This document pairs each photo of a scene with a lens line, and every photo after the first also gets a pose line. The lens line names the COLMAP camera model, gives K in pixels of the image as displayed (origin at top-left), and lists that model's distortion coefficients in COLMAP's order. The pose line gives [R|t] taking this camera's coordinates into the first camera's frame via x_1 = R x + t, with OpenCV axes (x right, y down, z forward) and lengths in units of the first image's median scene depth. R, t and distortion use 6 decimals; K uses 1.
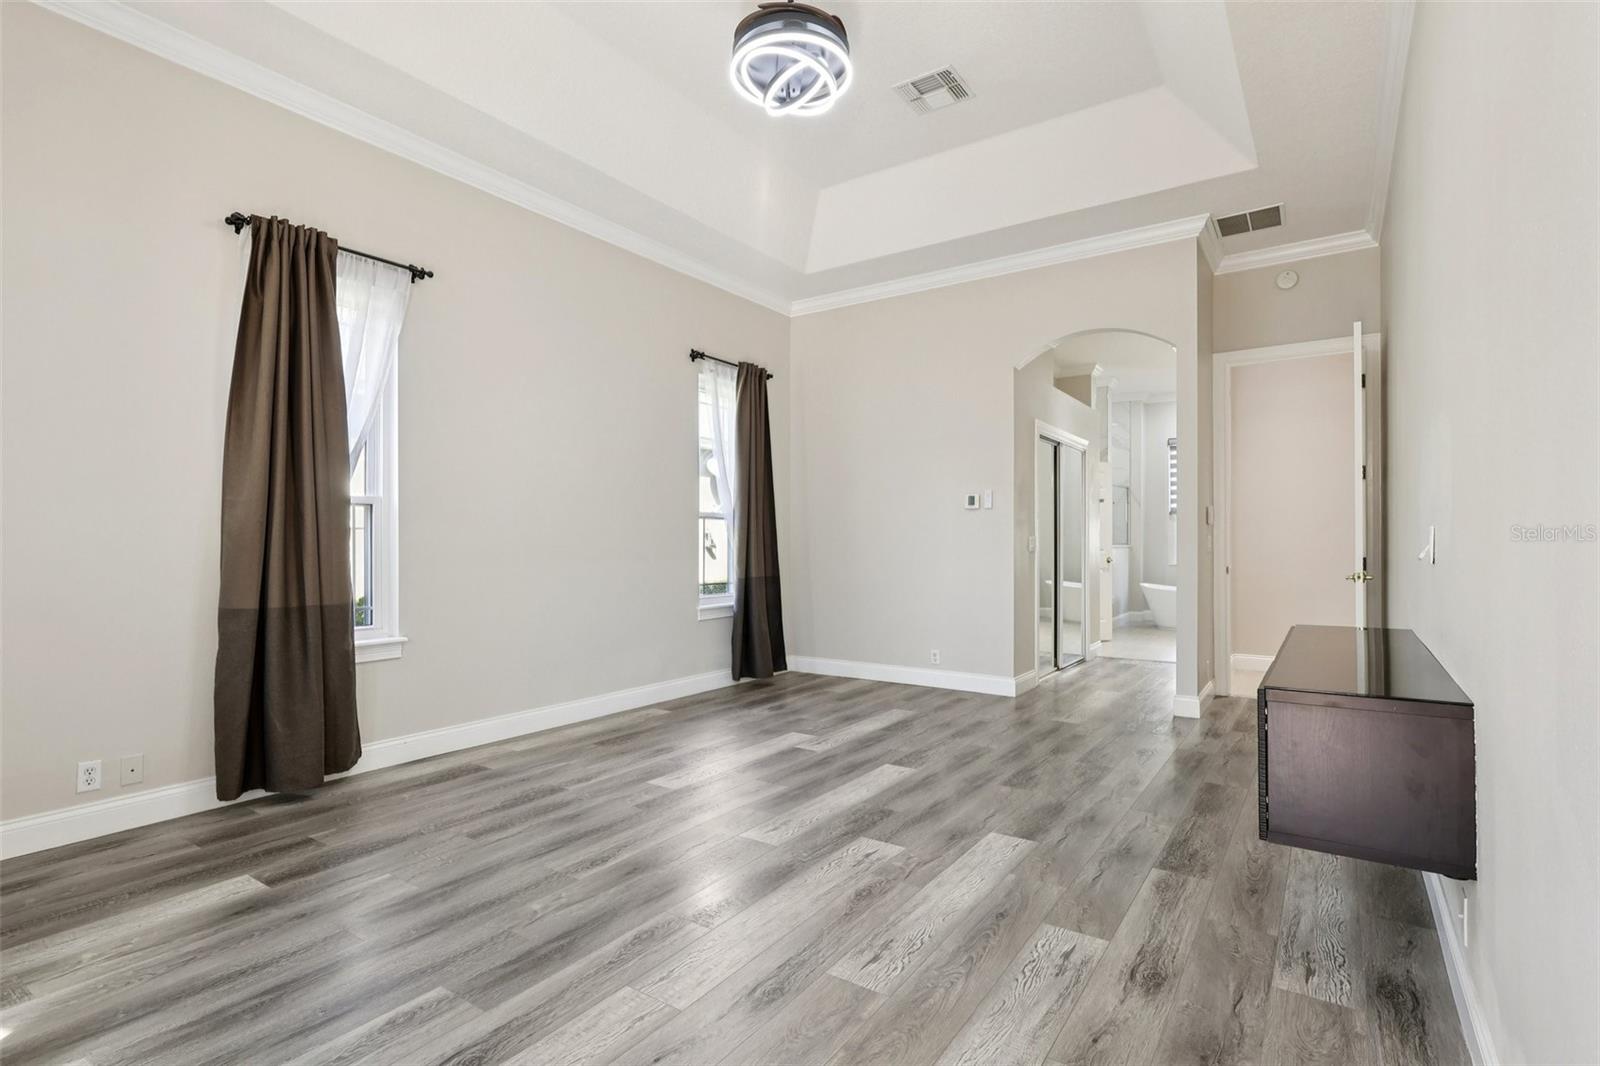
lens RADIAL K [[776.5, 0, 800.0], [0, 776.5, 533.0], [0, 0, 1]] dist [-0.003965, -0.000219]
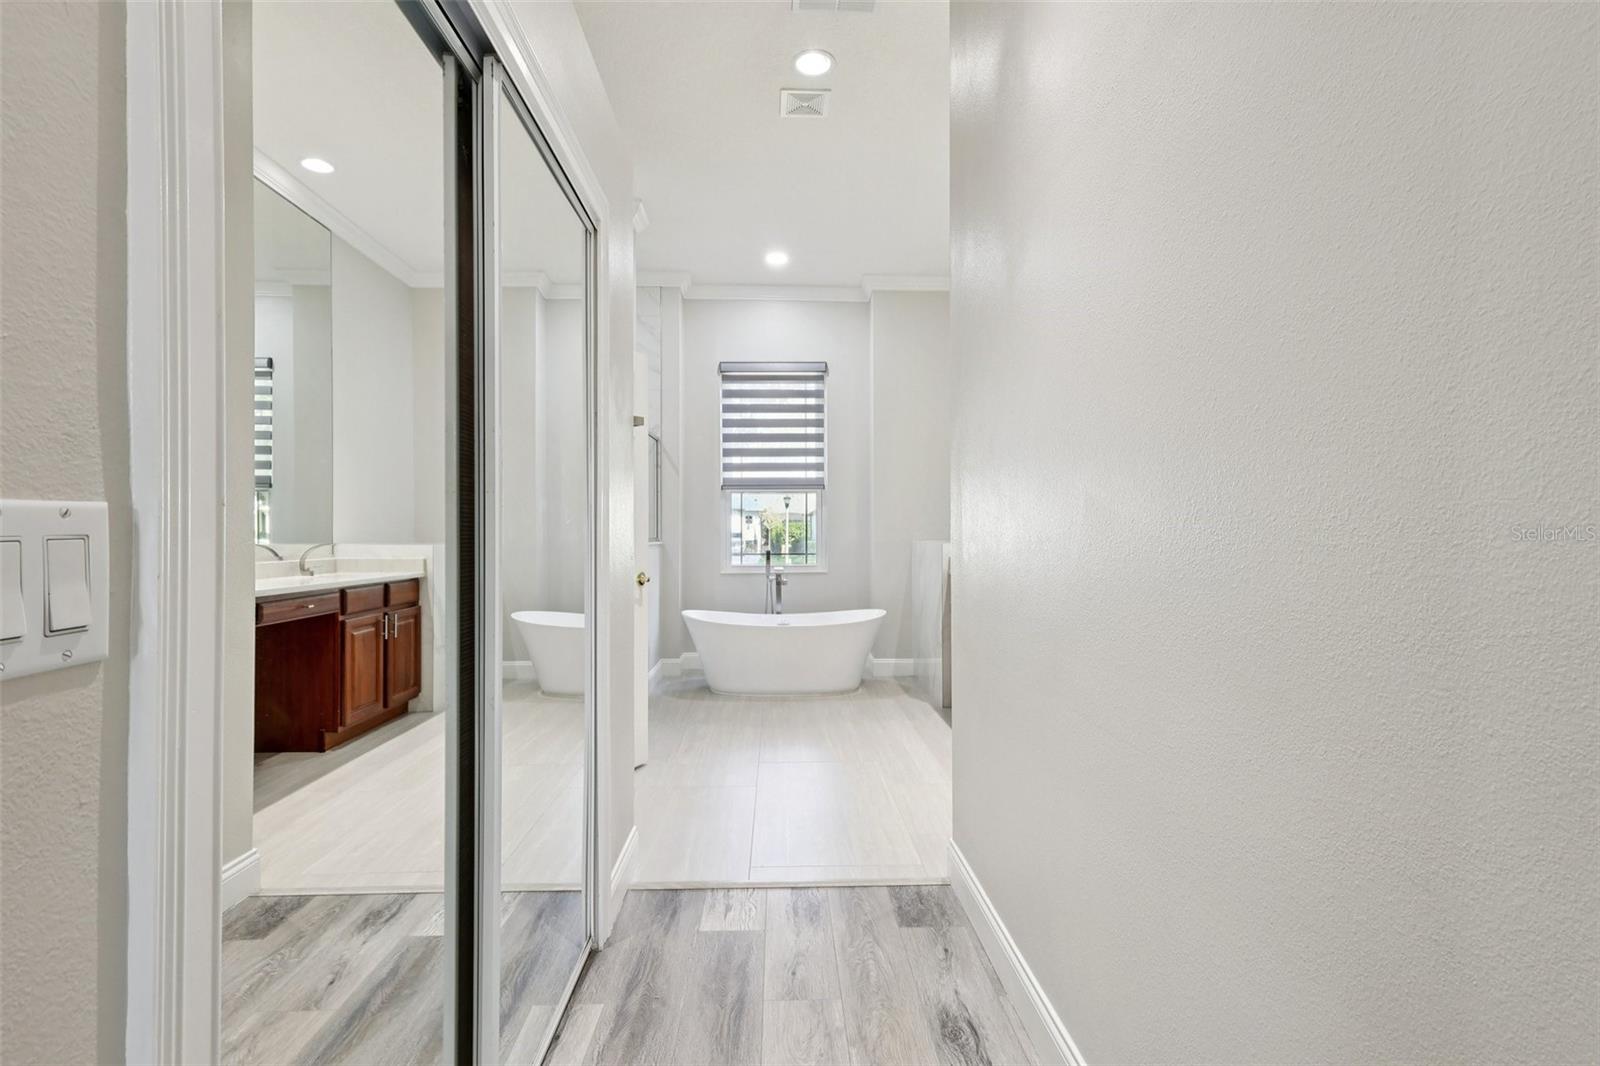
lens RADIAL K [[776.5, 0, 800.0], [0, 776.5, 533.0], [0, 0, 1]] dist [-0.003965, -0.000219]
pose [[0.801500, 0.002162, 0.597991, 0.170877], [-0.007975, 0.999943, 0.007073, 0.004568], [-0.597942, -0.010438, 0.801472, 0.491432]]
